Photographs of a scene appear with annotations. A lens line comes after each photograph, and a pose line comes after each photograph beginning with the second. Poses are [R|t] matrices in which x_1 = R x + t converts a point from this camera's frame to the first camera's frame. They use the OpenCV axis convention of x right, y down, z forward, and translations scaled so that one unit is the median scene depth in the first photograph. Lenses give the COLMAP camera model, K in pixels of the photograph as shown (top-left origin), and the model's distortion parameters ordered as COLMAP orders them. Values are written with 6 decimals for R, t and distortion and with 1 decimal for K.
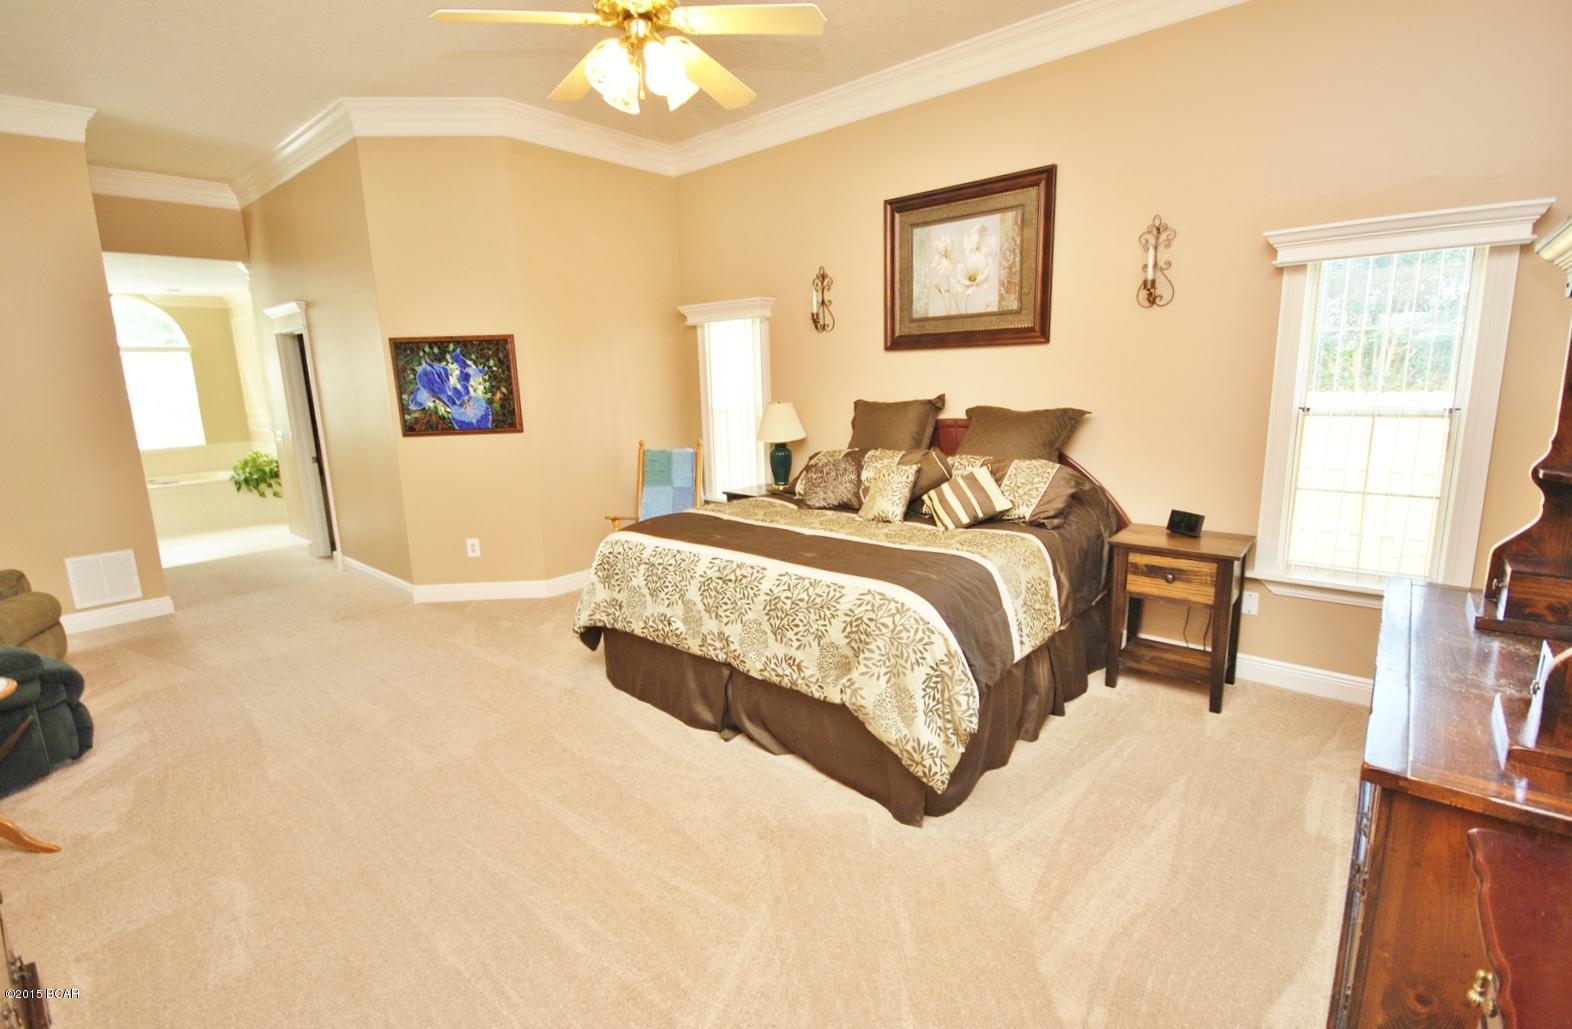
lens RADIAL K [[753.0, 0, 786.0], [0, 753.0, 514.5], [0, 0, 1]] dist [0.007248, -0.000039]
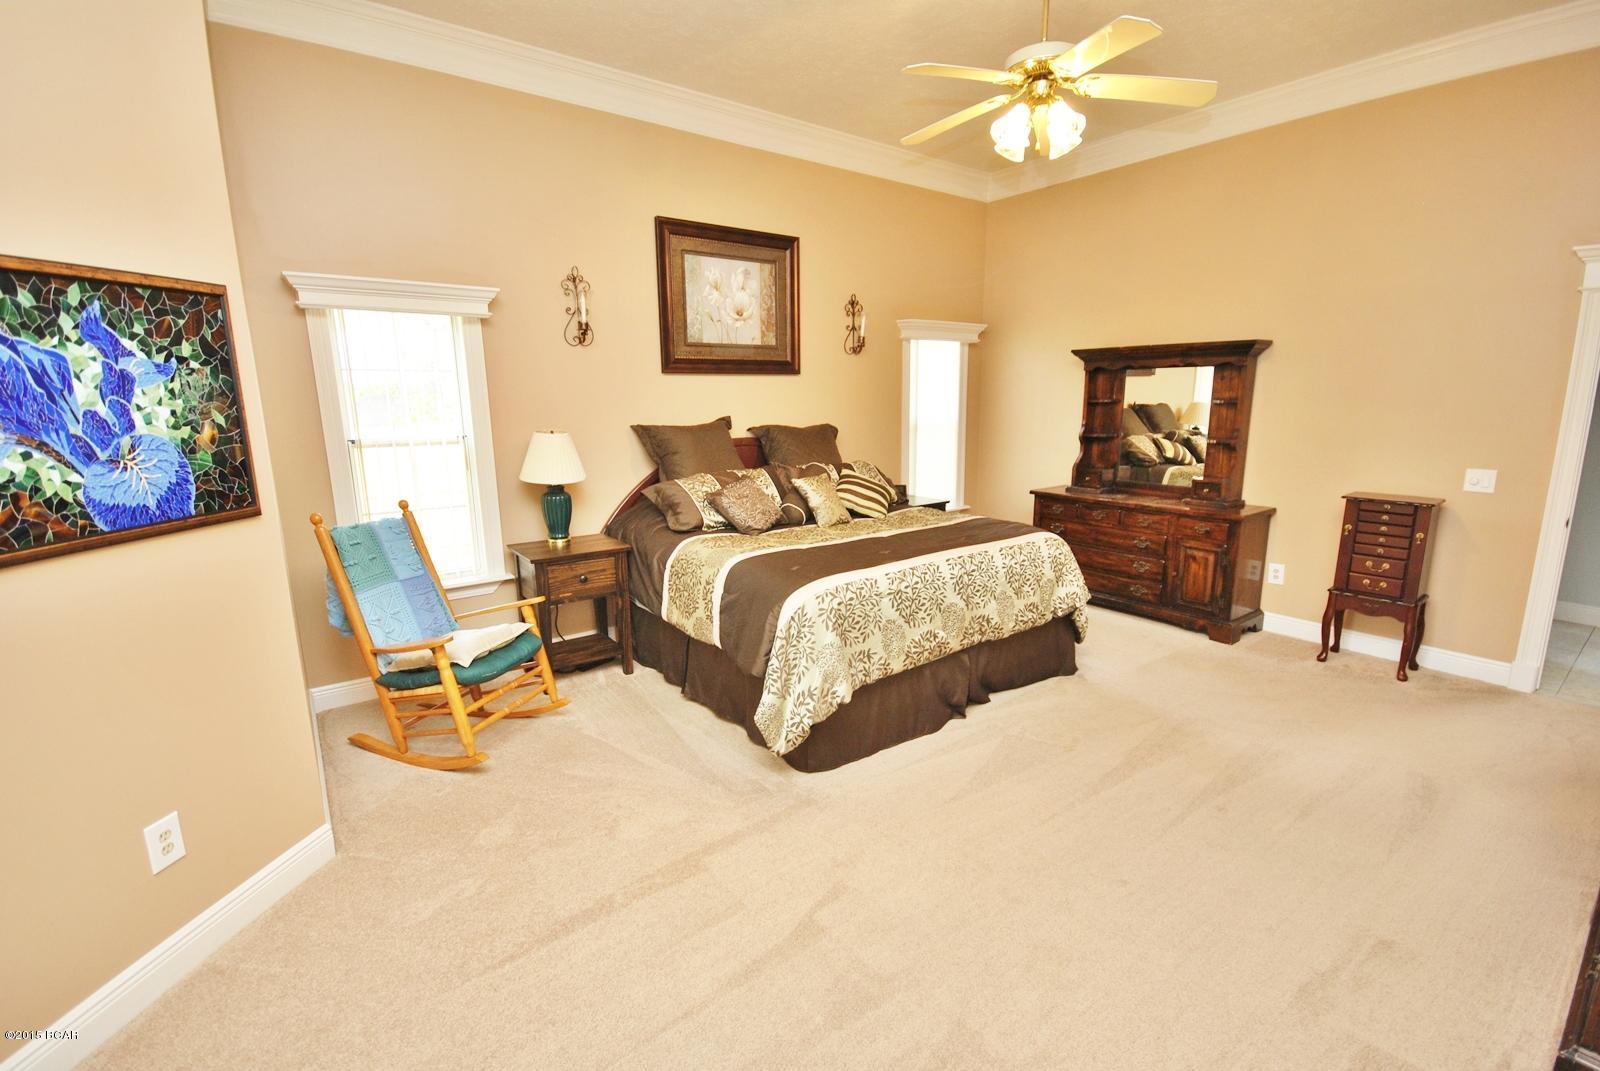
lens RADIAL K [[699.8, 0, 804.3], [0, 699.8, 540.5], [0, 0, 1]] dist [0.011517, -0.014471]
pose [[0.183765, -0.178021, 0.966715, -0.773420], [0.186174, 0.971966, 0.143598, -0.106510], [-0.965178, 0.153589, 0.211756, 0.691170]]
